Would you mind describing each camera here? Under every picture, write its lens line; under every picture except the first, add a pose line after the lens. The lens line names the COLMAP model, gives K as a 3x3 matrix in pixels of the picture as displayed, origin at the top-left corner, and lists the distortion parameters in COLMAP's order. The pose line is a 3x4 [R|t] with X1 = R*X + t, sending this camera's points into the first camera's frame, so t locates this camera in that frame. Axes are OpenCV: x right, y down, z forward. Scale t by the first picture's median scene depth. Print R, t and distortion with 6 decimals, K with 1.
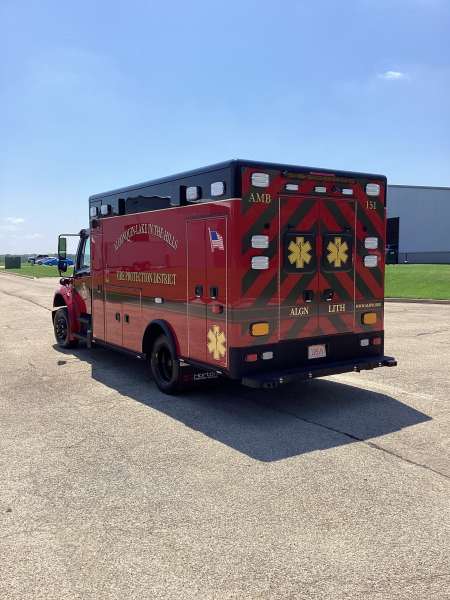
lens RADIAL K [[541.2, 0, 226.2], [0, 541.2, 297.4], [0, 0, 1]] dist [0.103408, -0.209572]
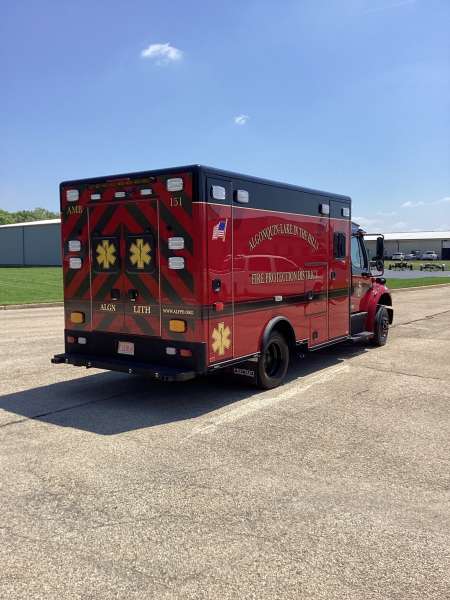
lens RADIAL K [[541.2, 0, 226.2], [0, 541.2, 297.4], [0, 0, 1]] dist [0.103408, -0.209572]
pose [[0.360331, 0.071092, -0.930112, 1.217984], [-0.062631, 0.996685, 0.051917, -0.065601], [0.930720, 0.039547, 0.363589, 0.798922]]
